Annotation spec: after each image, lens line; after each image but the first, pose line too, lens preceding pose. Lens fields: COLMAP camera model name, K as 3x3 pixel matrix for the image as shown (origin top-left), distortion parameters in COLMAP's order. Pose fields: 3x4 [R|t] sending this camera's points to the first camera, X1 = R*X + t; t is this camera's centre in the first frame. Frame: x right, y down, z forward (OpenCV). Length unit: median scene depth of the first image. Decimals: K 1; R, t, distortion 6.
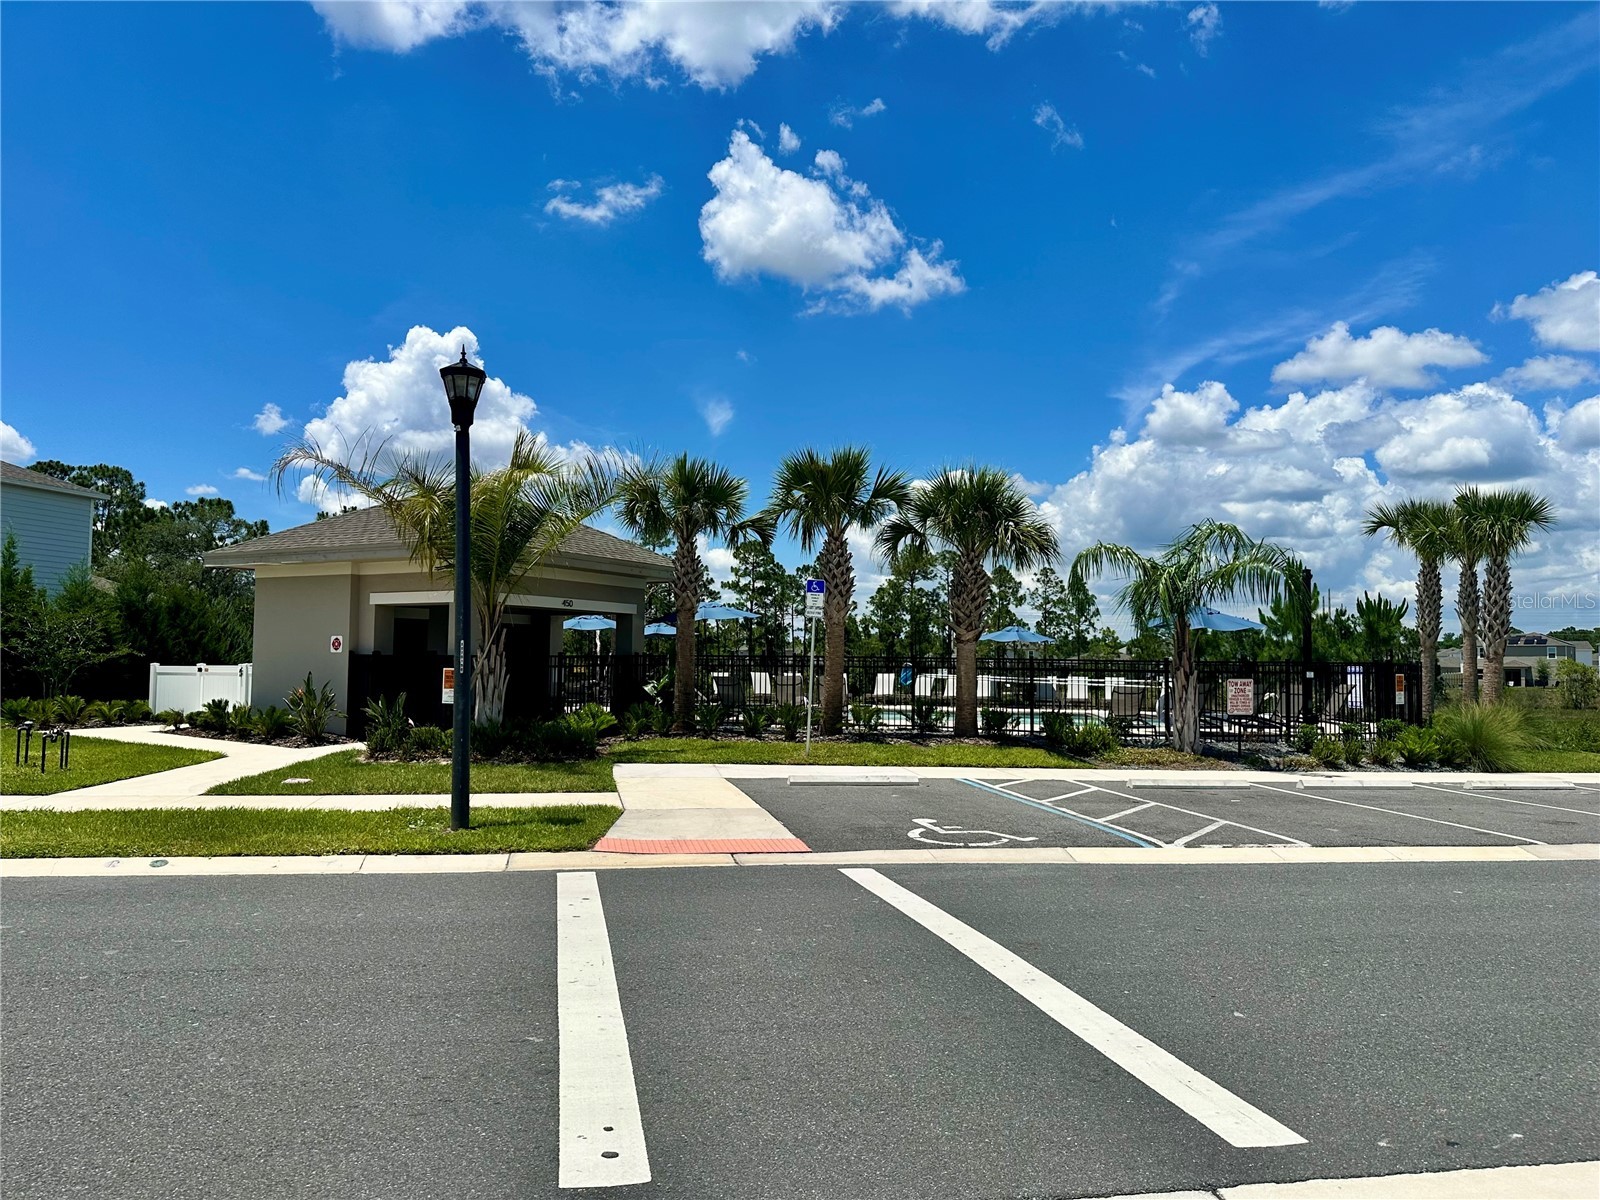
lens RADIAL K [[1119.7, 0, 800.0], [0, 1119.7, 600.0], [0, 0, 1]] dist [0.153391, -0.000390]
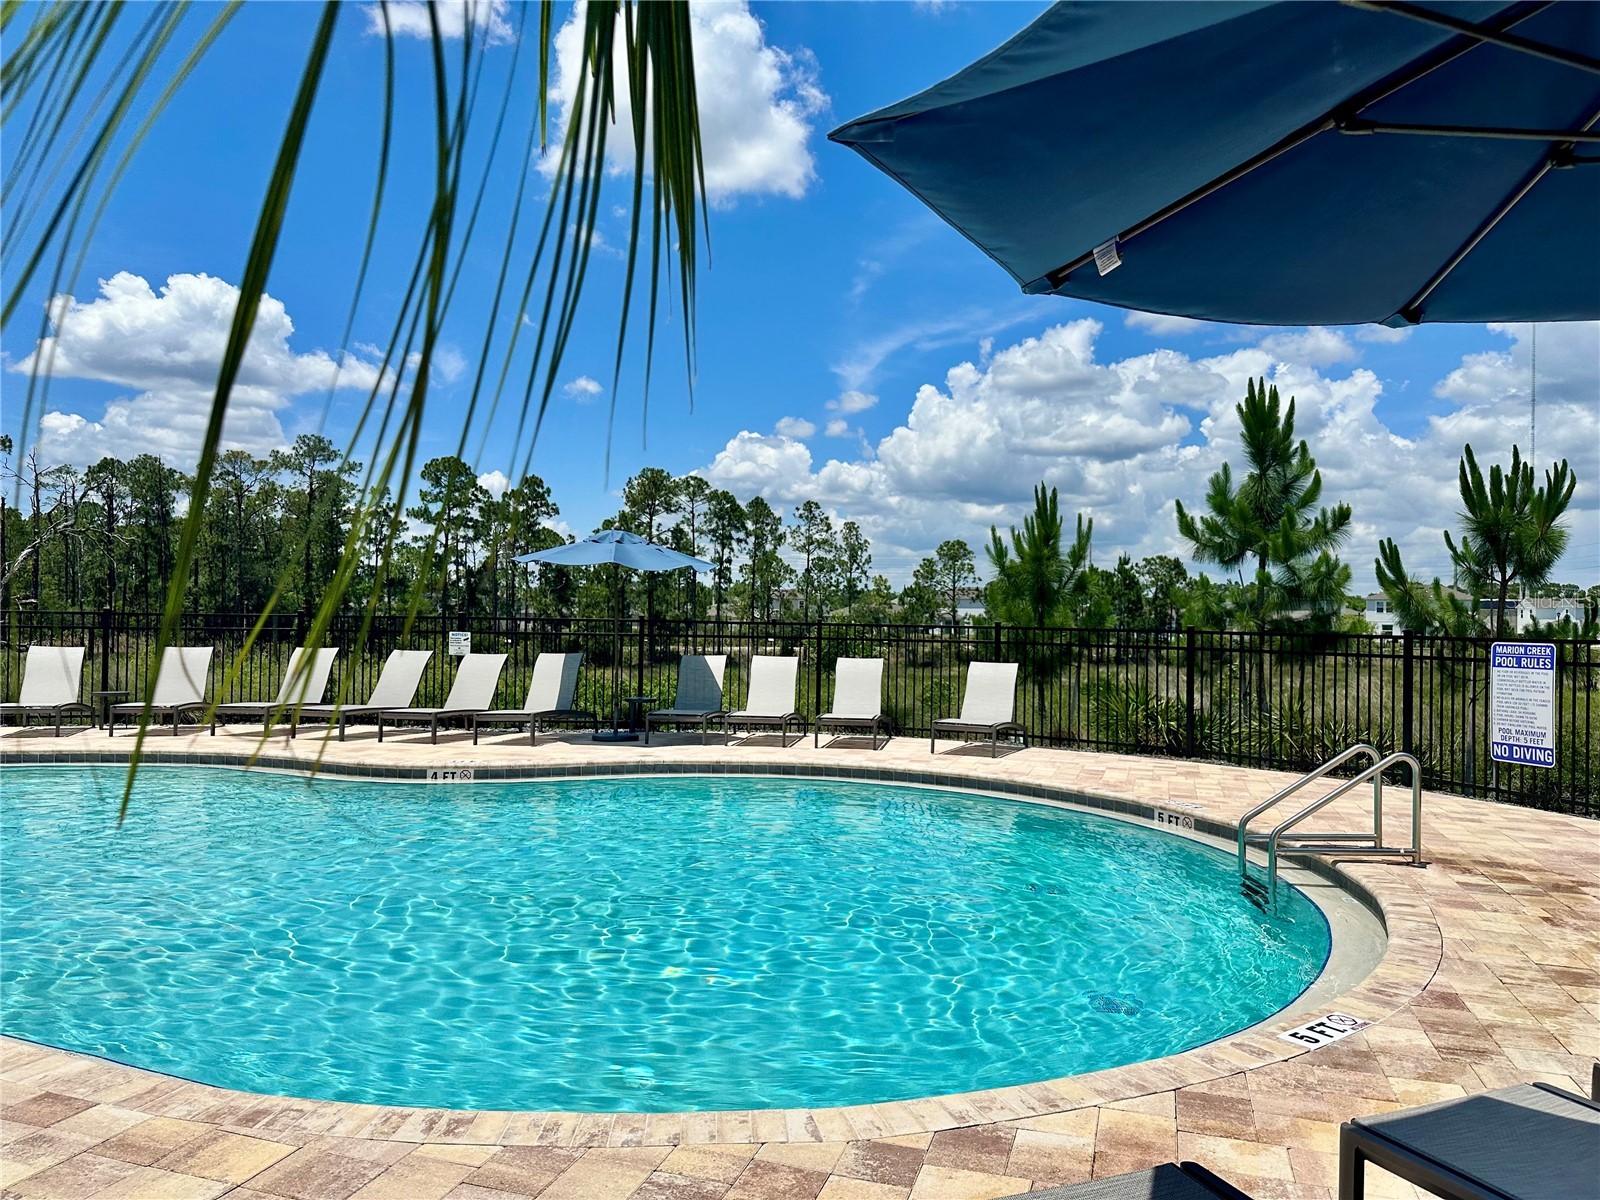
lens RADIAL K [[1119.7, 0, 800.0], [0, 1119.7, 600.0], [0, 0, 1]] dist [0.153391, -0.000390]
pose [[0.981877, 0.011311, 0.189182, 0.052474], [-0.019804, 0.998876, 0.043066, 0.008387], [-0.188482, -0.046032, 0.980997, 0.176871]]
